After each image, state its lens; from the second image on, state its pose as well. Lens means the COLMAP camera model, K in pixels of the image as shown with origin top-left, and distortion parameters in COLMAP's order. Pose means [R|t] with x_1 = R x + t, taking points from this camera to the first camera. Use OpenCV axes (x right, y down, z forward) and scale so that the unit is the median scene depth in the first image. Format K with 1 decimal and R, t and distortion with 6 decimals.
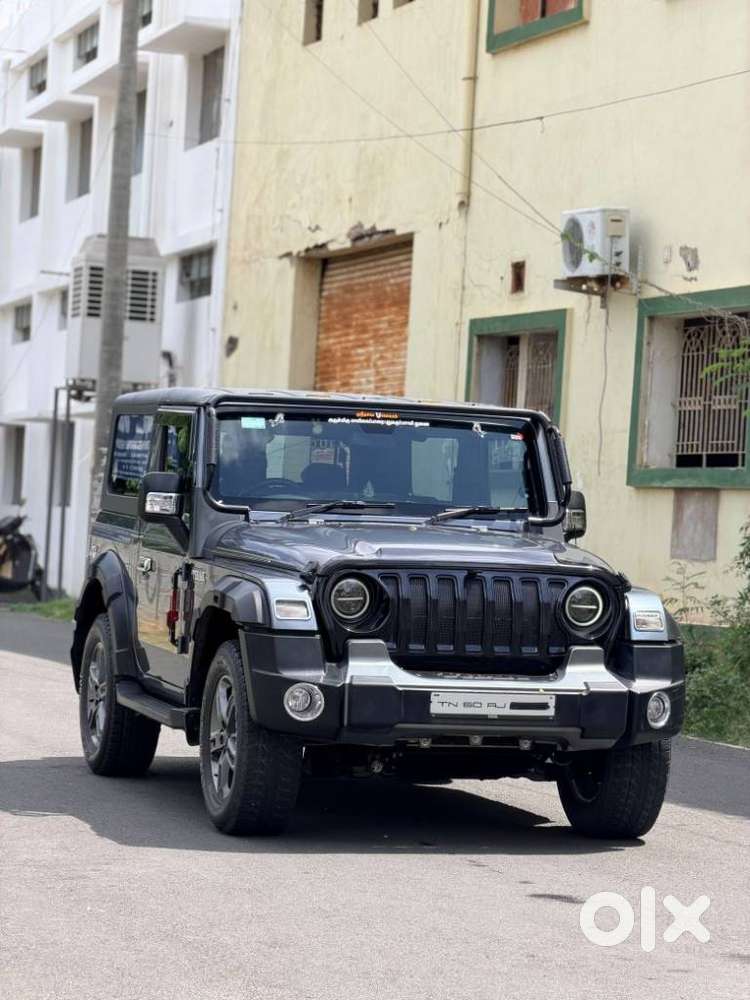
lens RADIAL K [[3065.4, 0, 375.0], [0, 3065.4, 500.0], [0, 0, 1]] dist [0.121876, -0.183428]
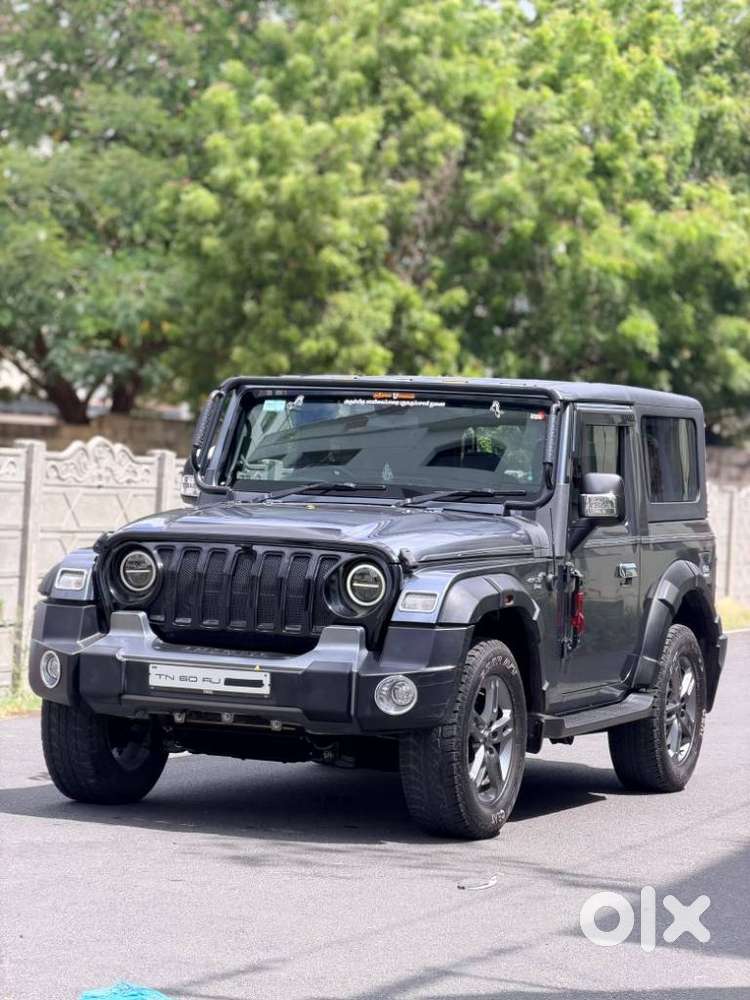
lens RADIAL K [[3065.4, 0, 375.0], [0, 3065.4, 500.0], [0, 0, 1]] dist [0.121876, -0.183428]
pose [[0.770833, -0.002482, -0.637032, 0.682043], [-0.013386, 0.999709, -0.020092, 0.027737], [0.636897, 0.024014, 0.770575, 0.272893]]
